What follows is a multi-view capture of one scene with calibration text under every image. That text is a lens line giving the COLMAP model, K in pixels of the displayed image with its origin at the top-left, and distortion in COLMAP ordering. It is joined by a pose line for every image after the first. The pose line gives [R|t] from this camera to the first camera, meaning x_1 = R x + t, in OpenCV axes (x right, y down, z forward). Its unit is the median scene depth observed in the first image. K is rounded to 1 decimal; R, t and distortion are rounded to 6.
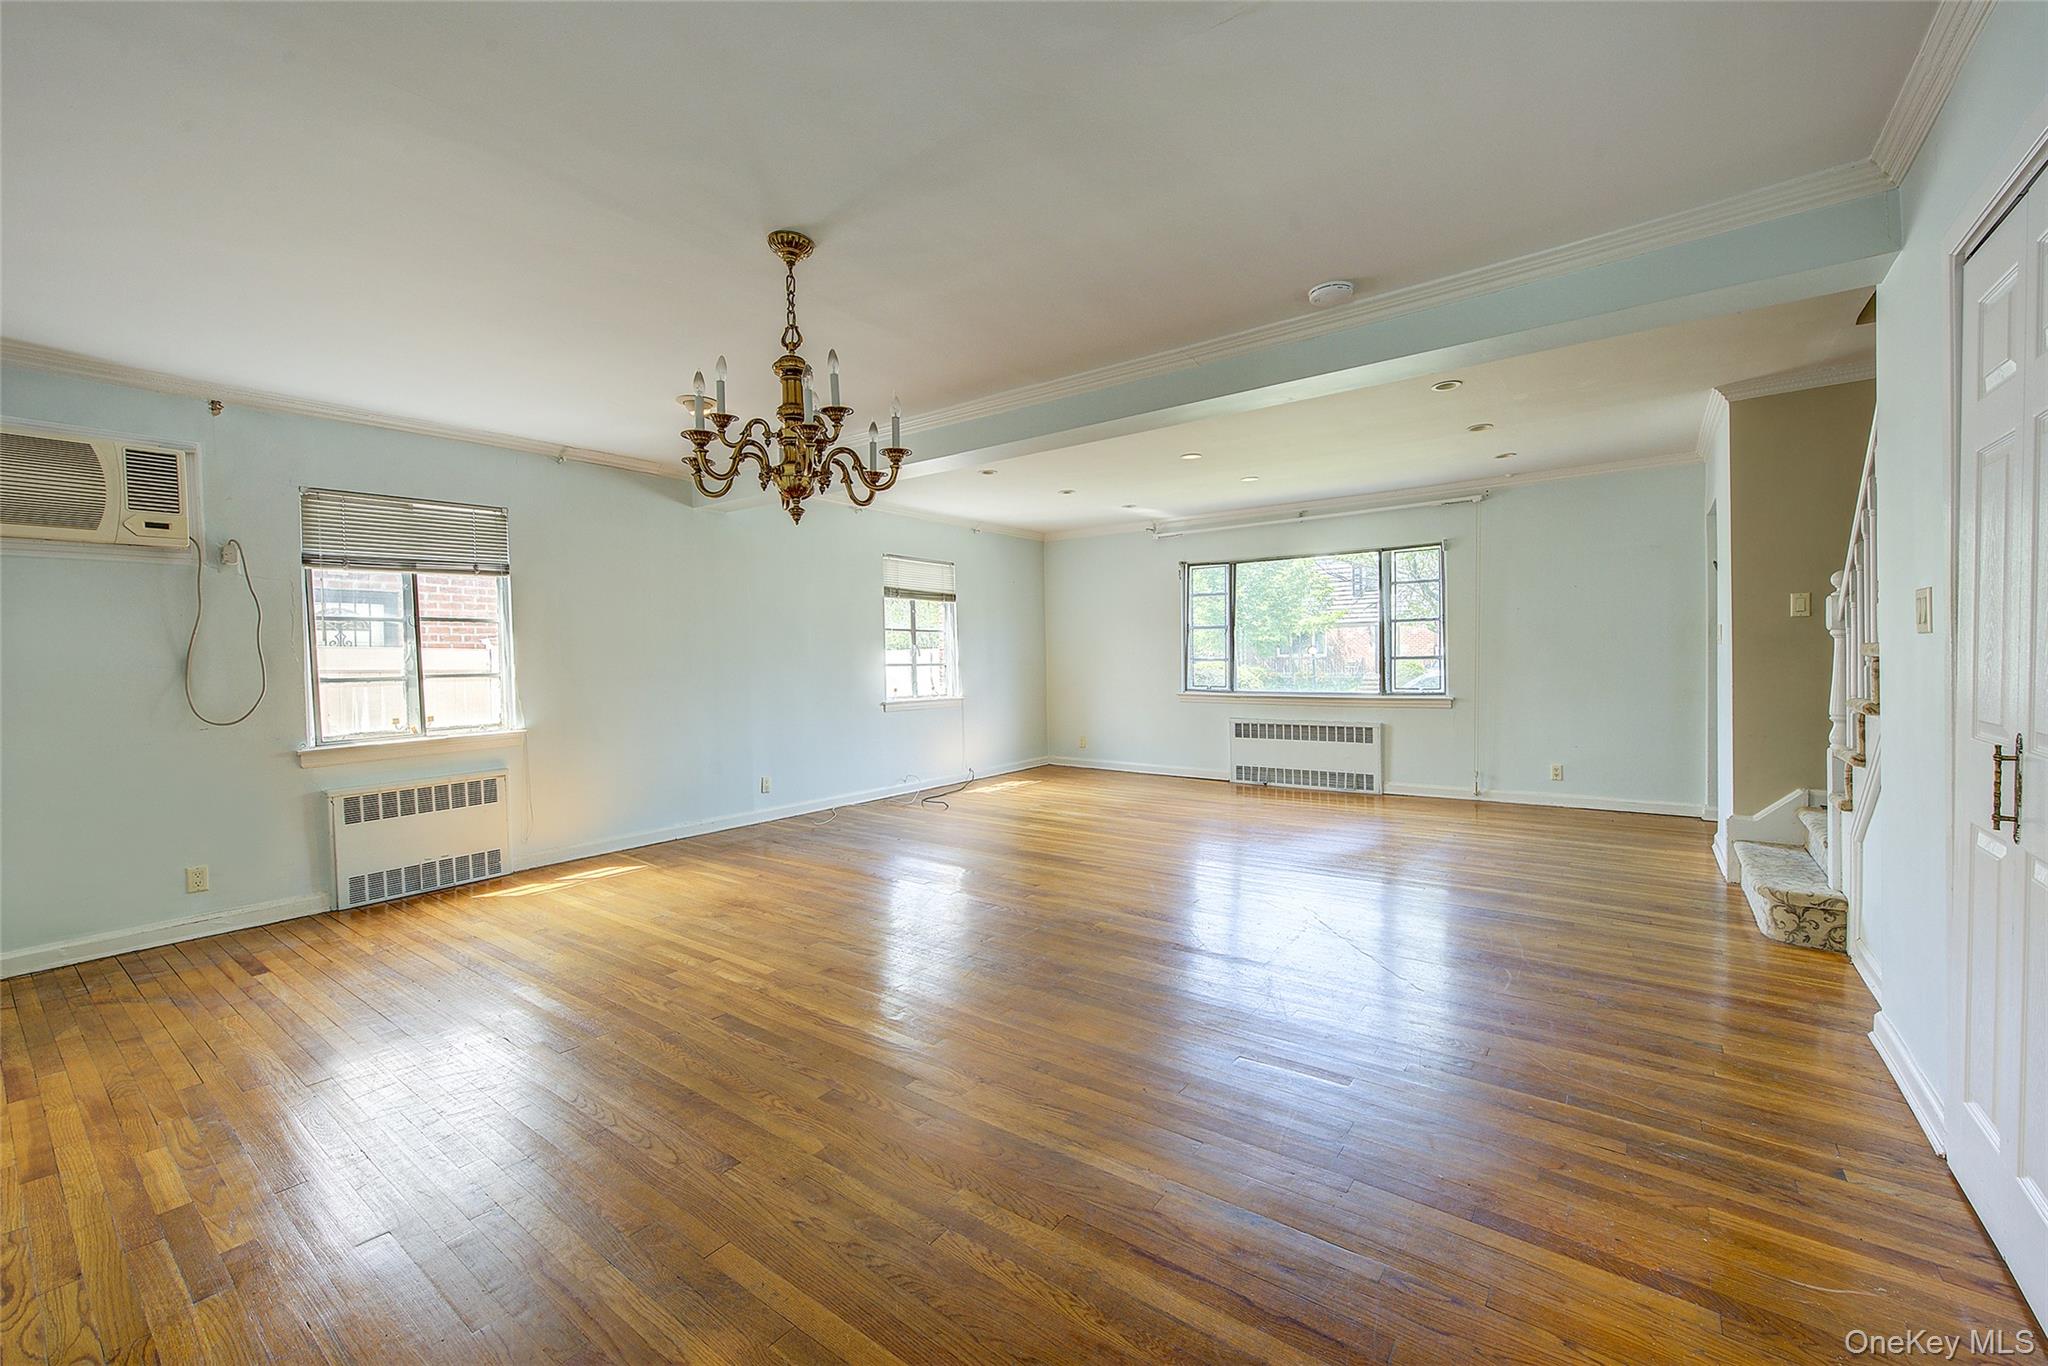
lens RADIAL K [[818.3, 0, 1037.7], [0, 818.3, 683.7], [0, 0, 1]] dist [0.001152, -0.000242]
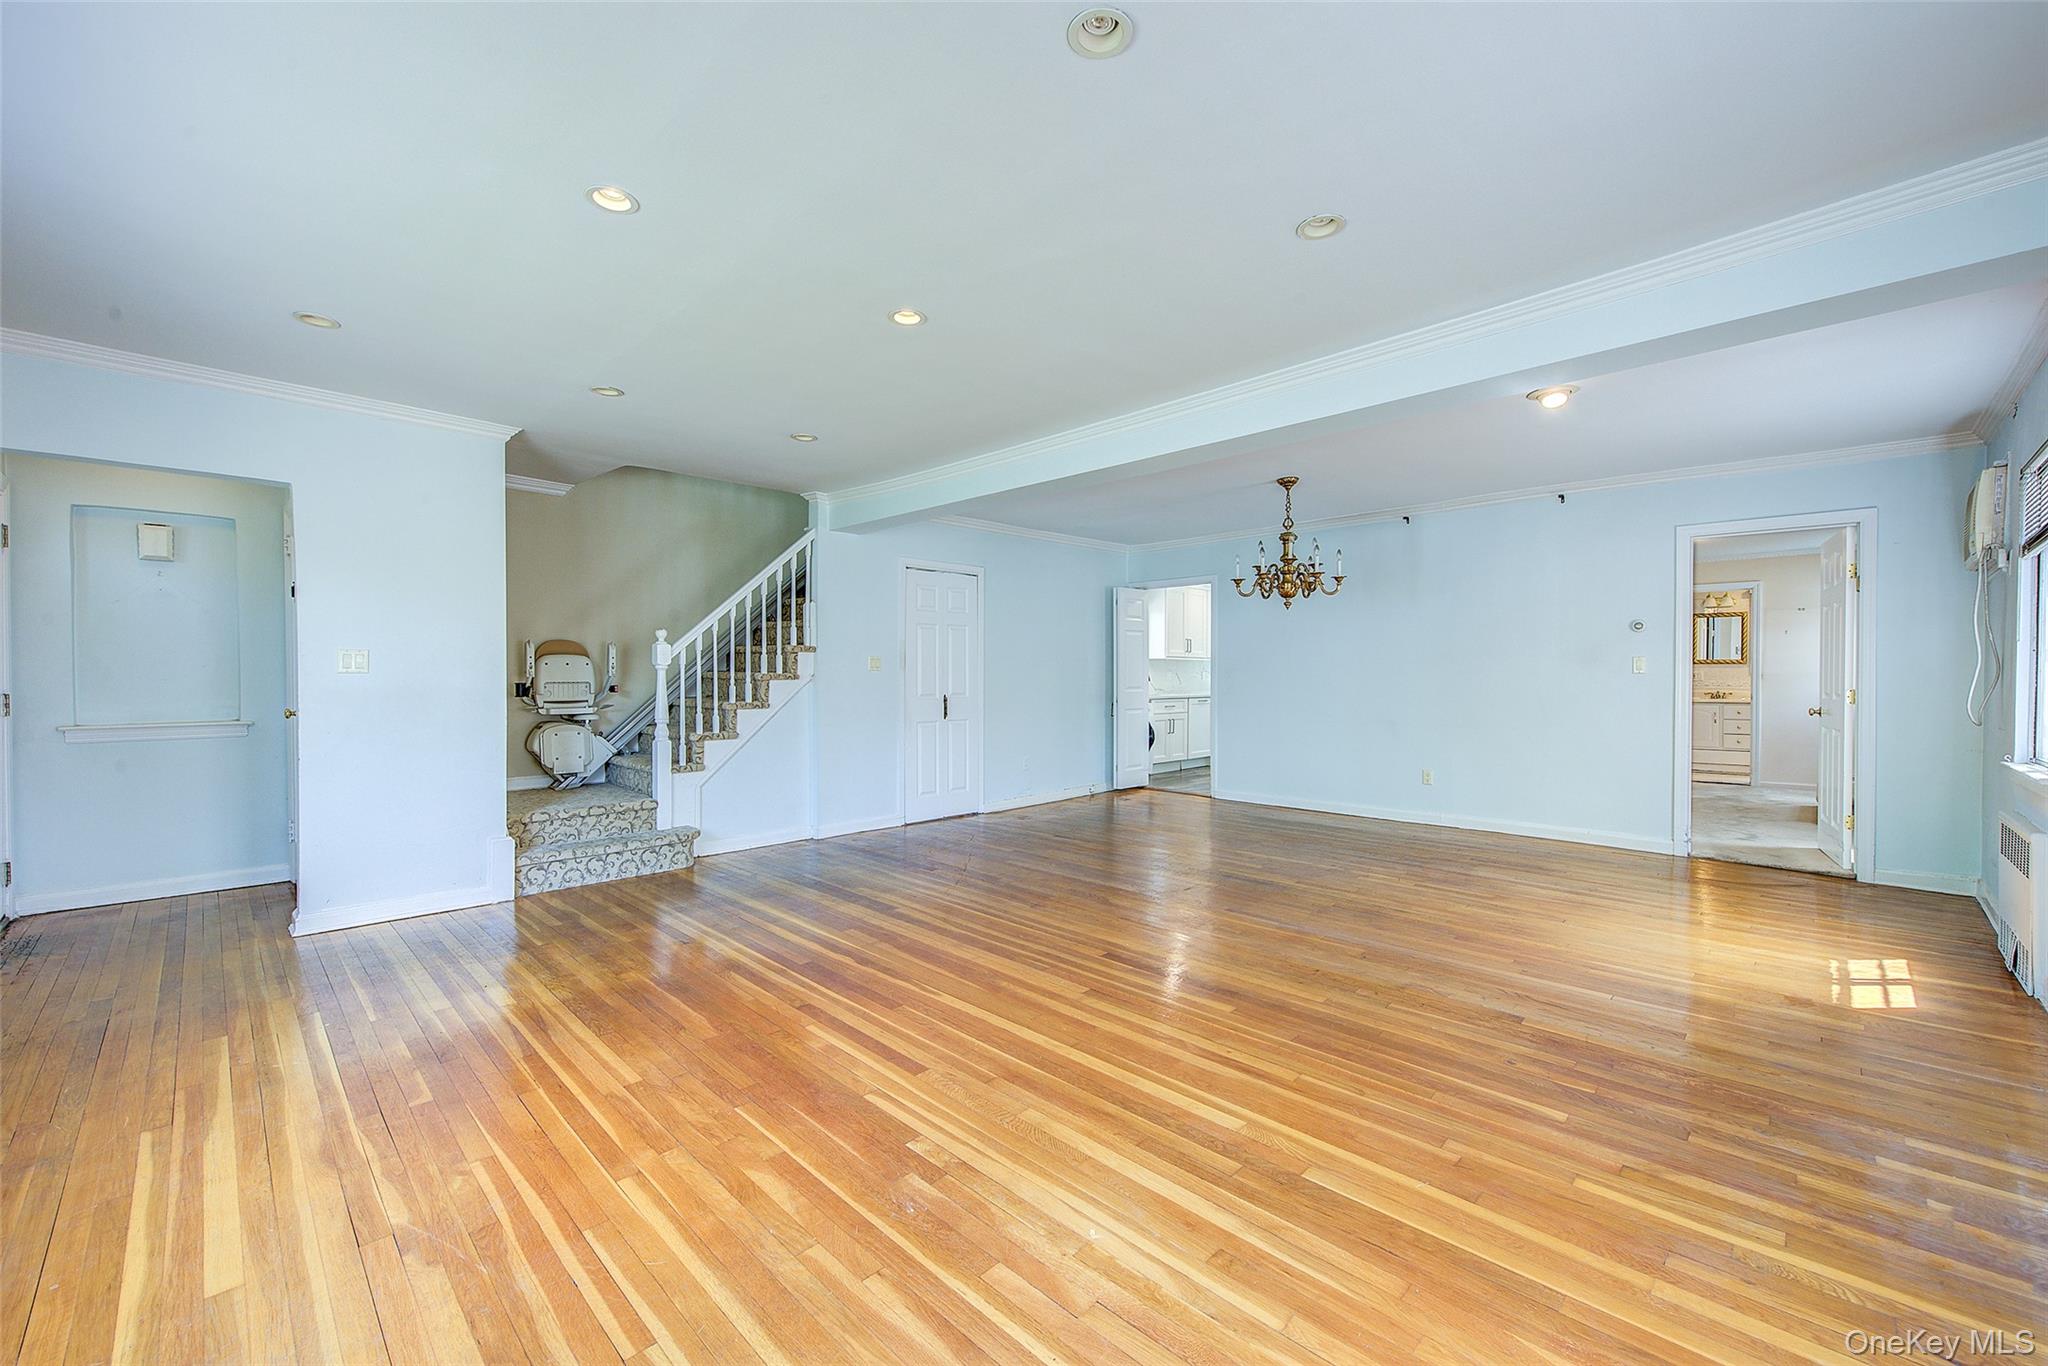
lens RADIAL K [[818.3, 0, 1037.7], [0, 818.3, 683.7], [0, 0, 1]] dist [0.001152, -0.000242]
pose [[-0.990893, 0.015004, 0.133816, 0.025077], [0.021060, 0.998811, 0.043955, -0.041202], [-0.132998, 0.046373, -0.990031, 1.211364]]
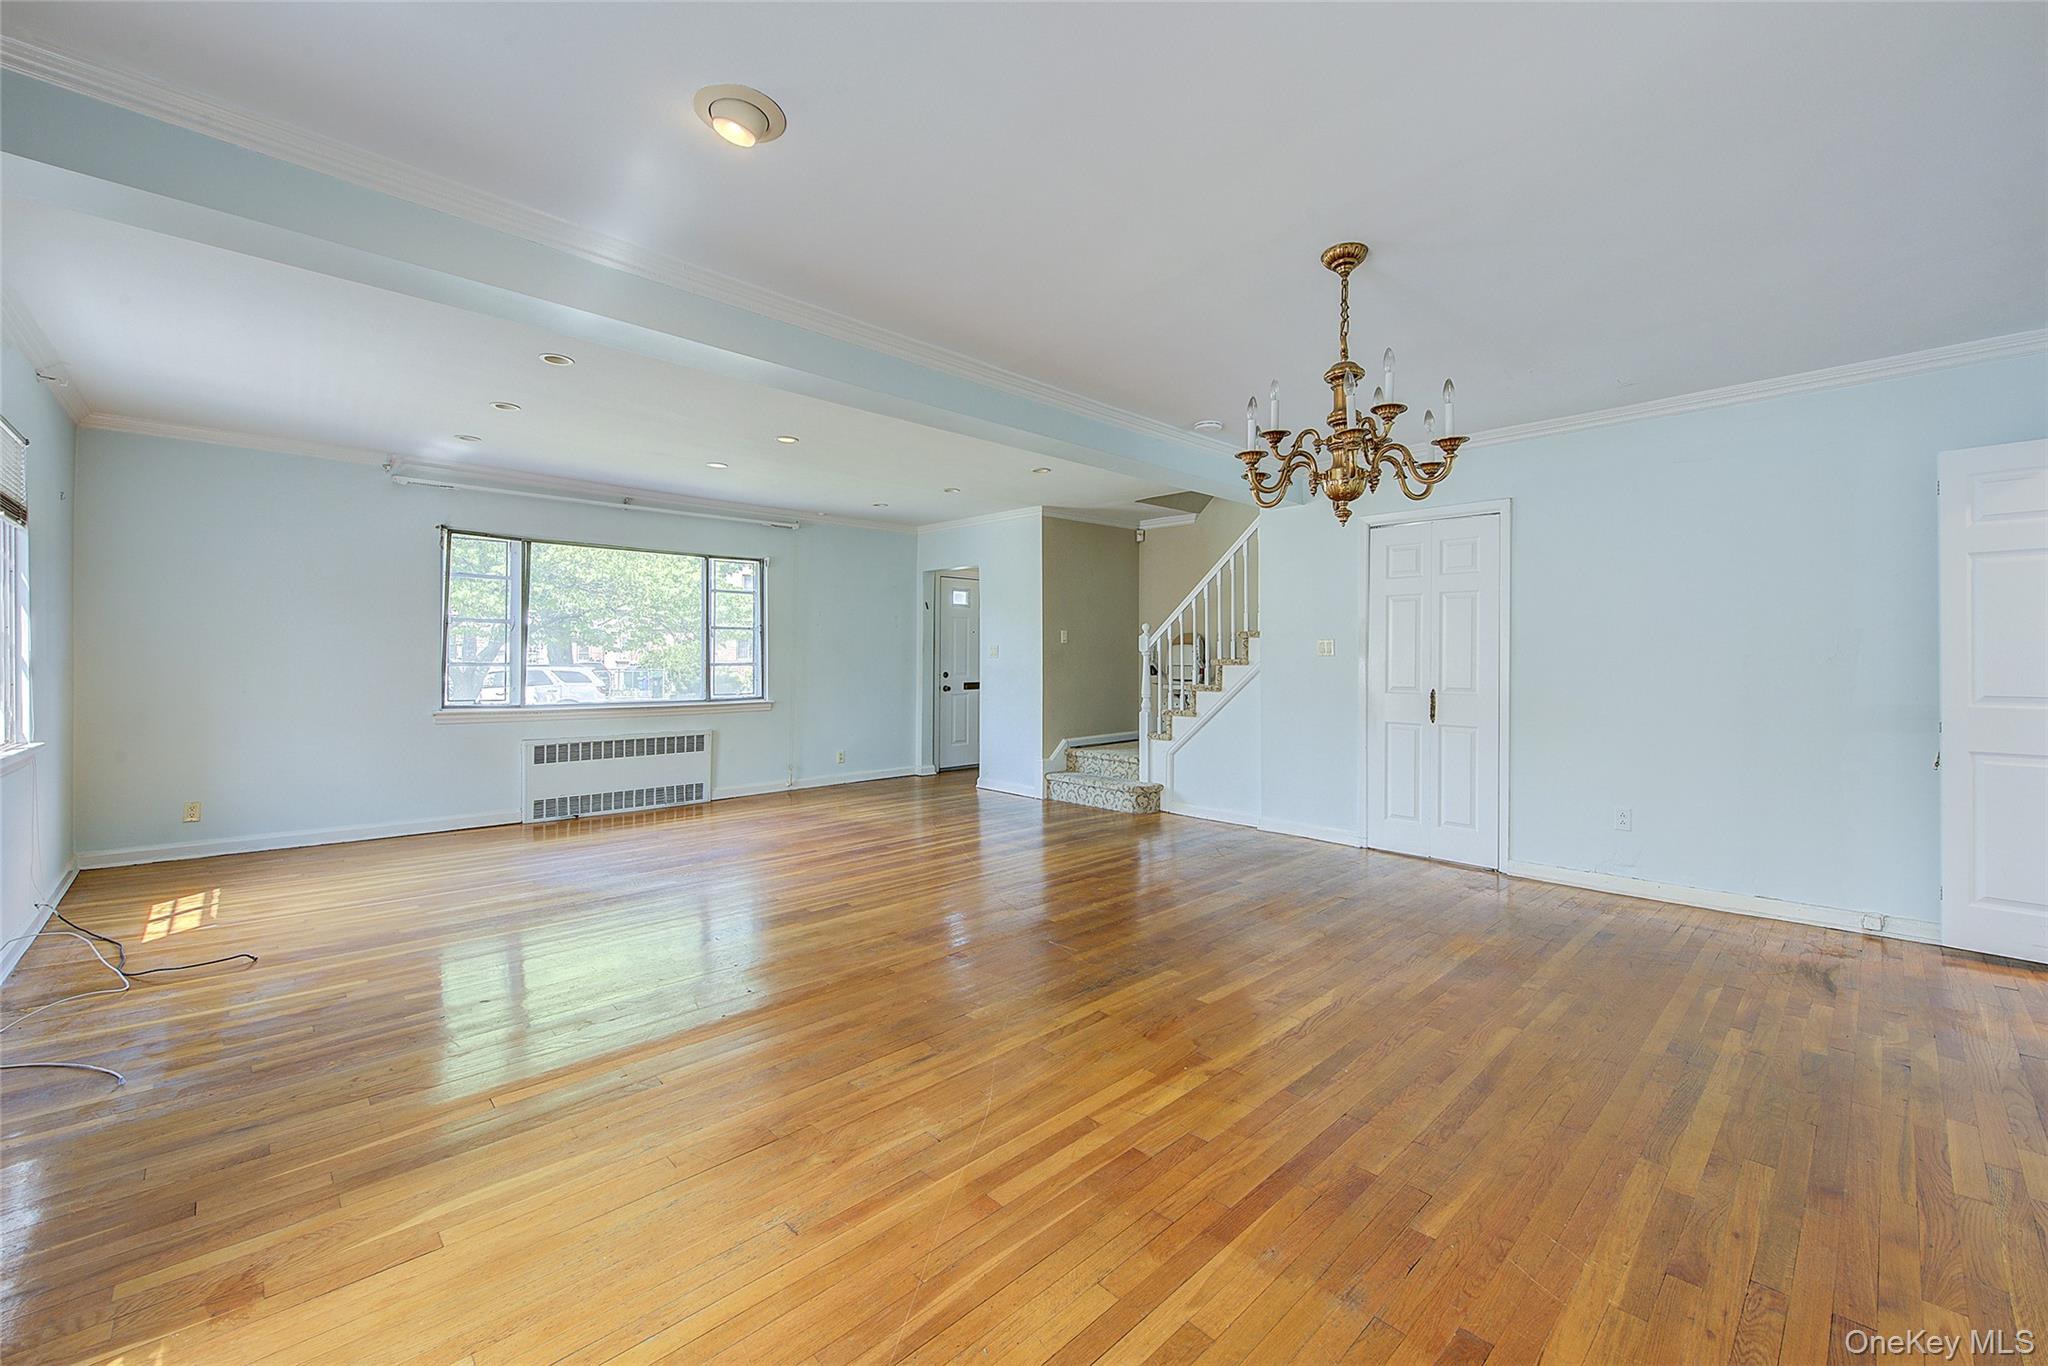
lens RADIAL K [[822.6, 0, 1032.5], [0, 822.6, 658.6], [0, 0, 1]] dist [-0.001182, -0.000541]
pose [[0.165543, 0.017546, 0.986046, -0.516065], [0.026262, 0.999409, -0.022193, -0.005801], [-0.985853, 0.029569, 0.164985, 0.458964]]
